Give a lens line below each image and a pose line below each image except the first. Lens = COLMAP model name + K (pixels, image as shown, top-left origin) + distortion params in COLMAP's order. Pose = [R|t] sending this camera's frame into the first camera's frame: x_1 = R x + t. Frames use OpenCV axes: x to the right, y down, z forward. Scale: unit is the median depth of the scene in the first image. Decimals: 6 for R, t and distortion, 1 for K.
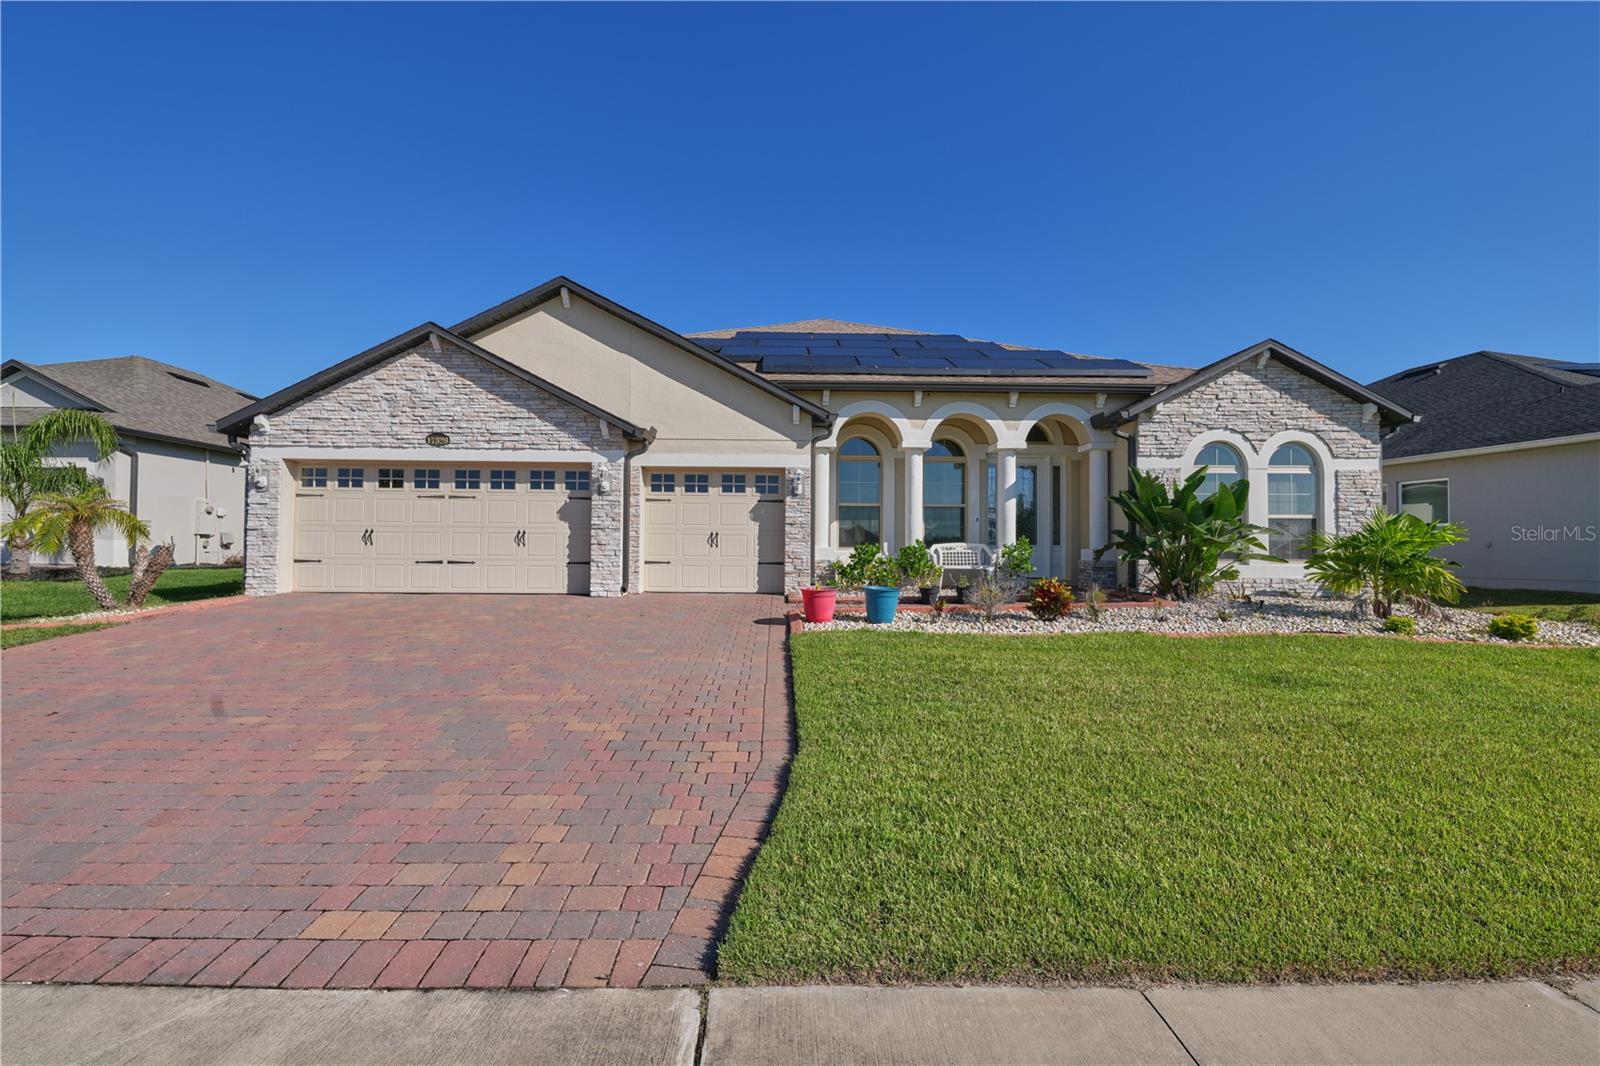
lens RADIAL K [[646.4, 0, 799.4], [0, 646.4, 536.1], [0, 0, 1]] dist [0.017653, -0.010293]
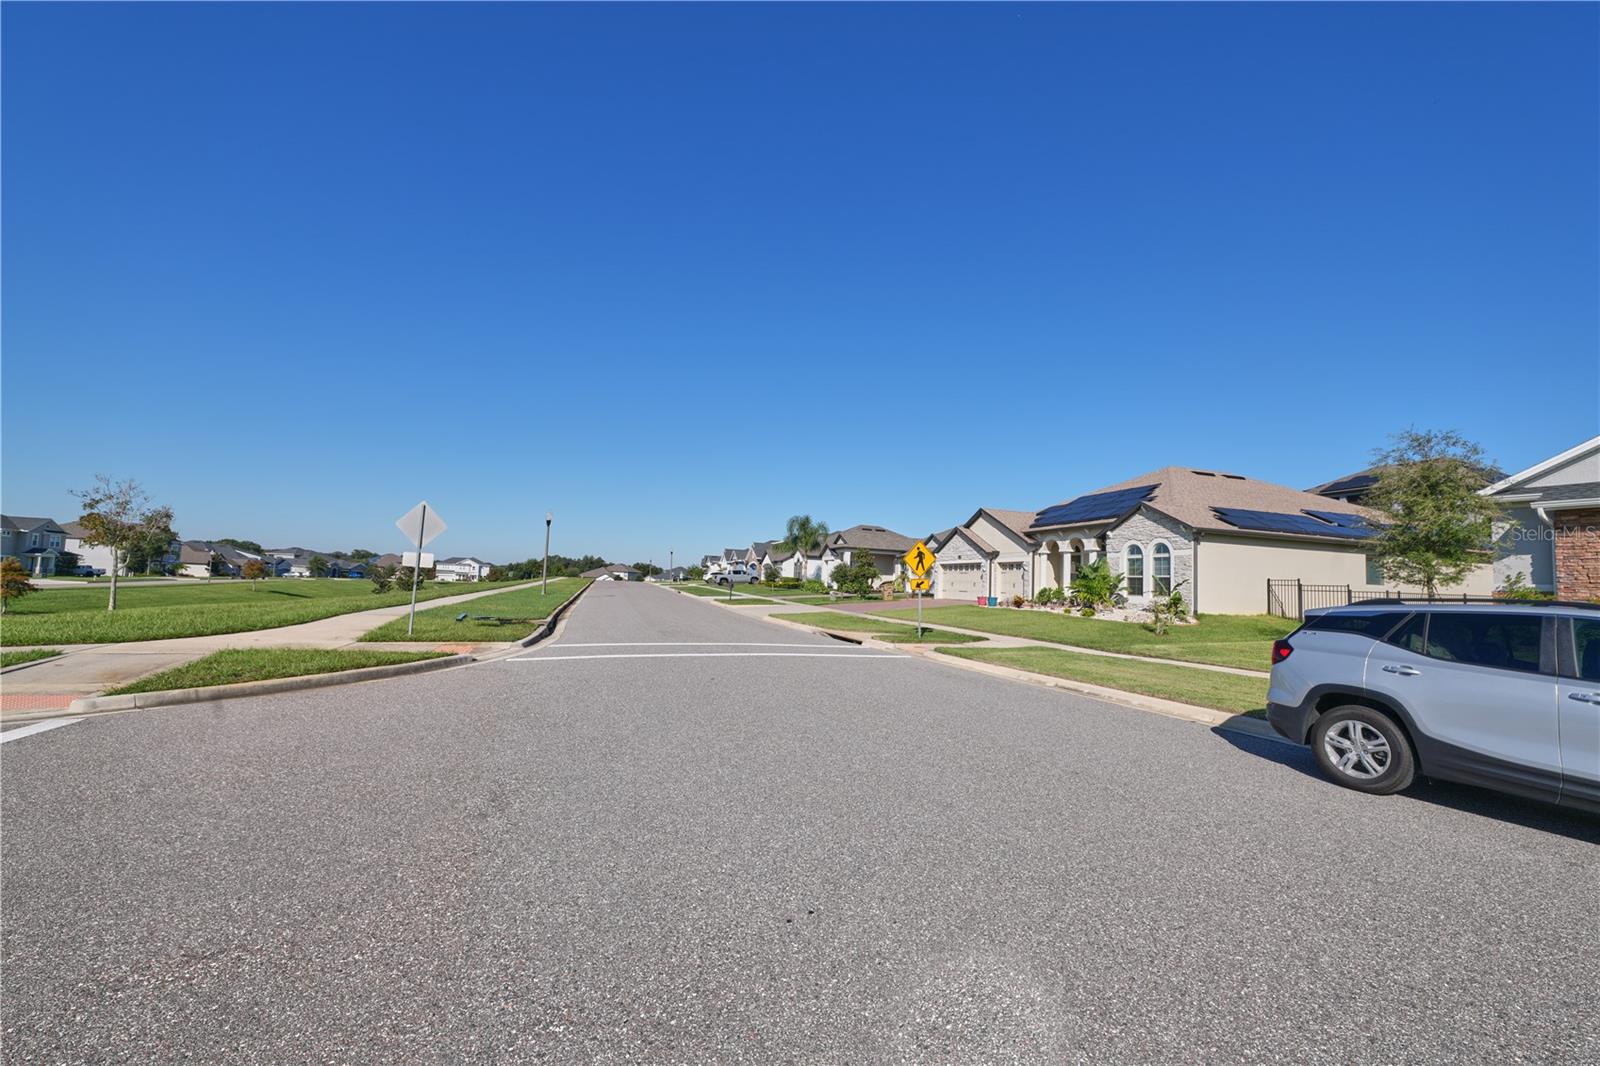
lens RADIAL K [[646.4, 0, 799.4], [0, 646.4, 536.1], [0, 0, 1]] dist [0.017653, -0.010293]
pose [[0.260431, -0.068793, -0.963039, 2.611946], [-0.011276, 0.997174, -0.074280, 0.012456], [0.965427, 0.030205, 0.258919, -0.791908]]
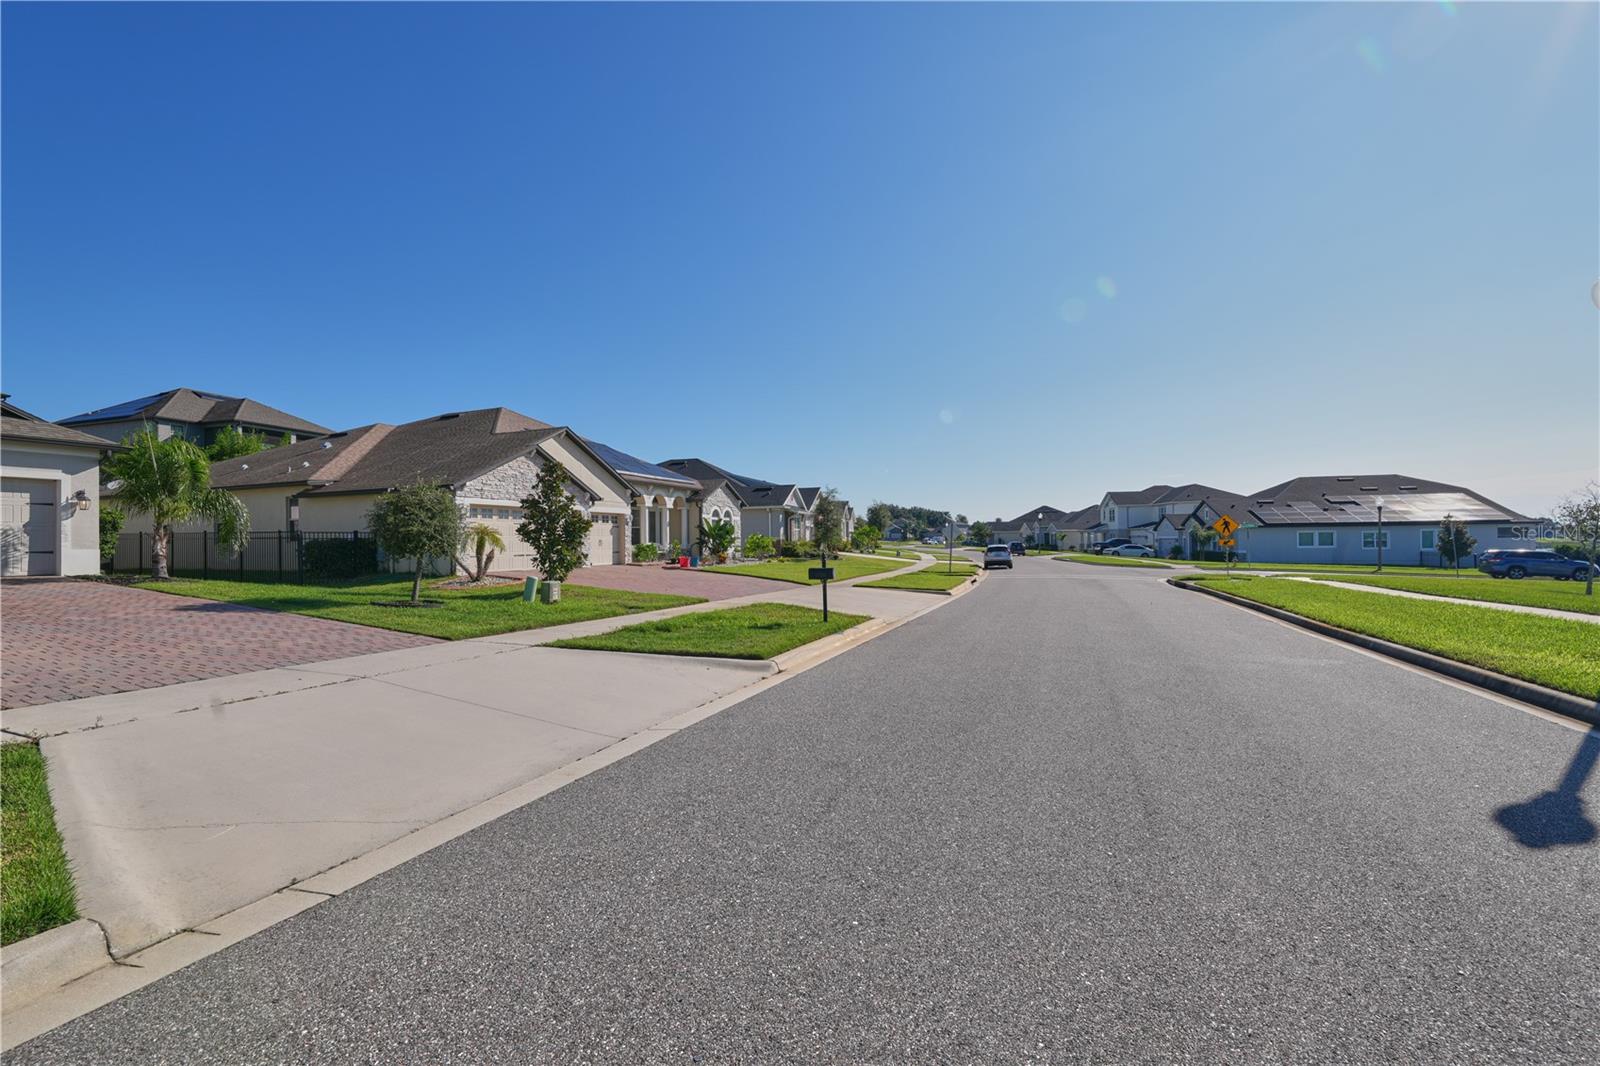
lens RADIAL K [[646.4, 0, 799.4], [0, 646.4, 536.1], [0, 0, 1]] dist [0.017653, -0.010293]
pose [[0.408183, -0.003417, 0.912894, -2.023475], [0.005769, 0.999983, 0.001163, -0.018172], [-0.912882, 0.004792, 0.408196, -0.632735]]
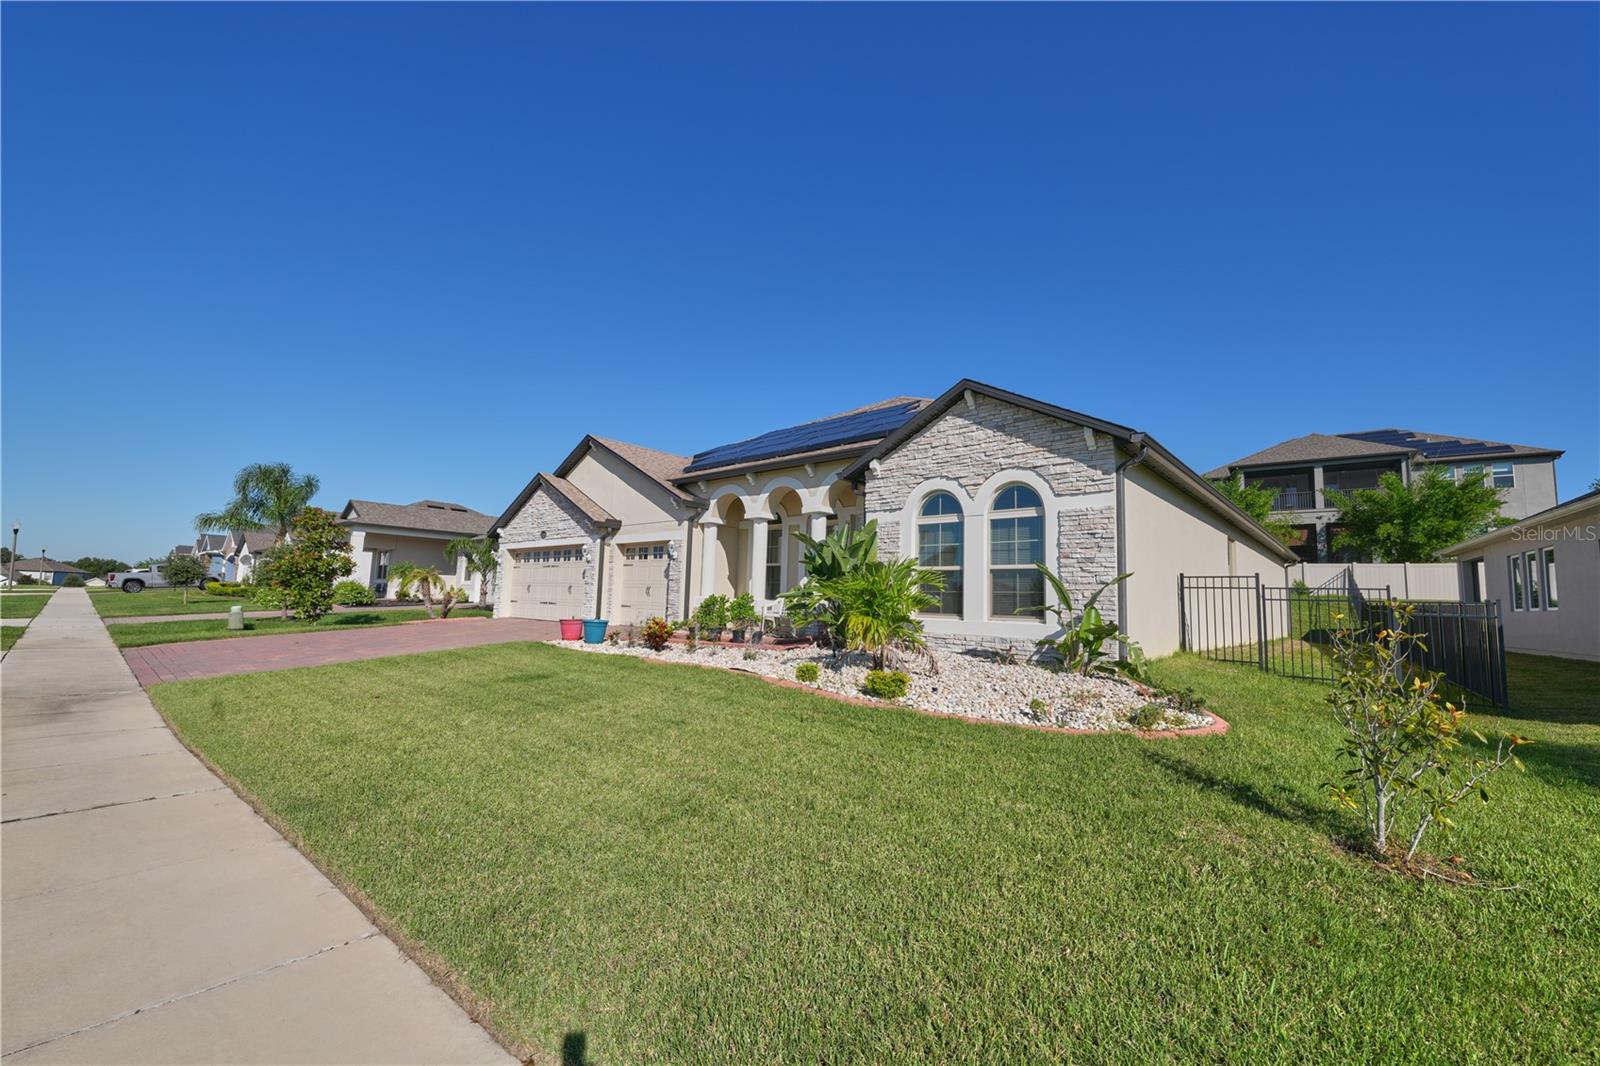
lens RADIAL K [[646.4, 0, 799.4], [0, 646.4, 536.1], [0, 0, 1]] dist [0.017653, -0.010293]
pose [[0.725345, -0.054285, -0.686242, 1.154614], [-0.006768, 0.996275, -0.085963, 0.005869], [0.688352, 0.066997, 0.722276, 0.169005]]
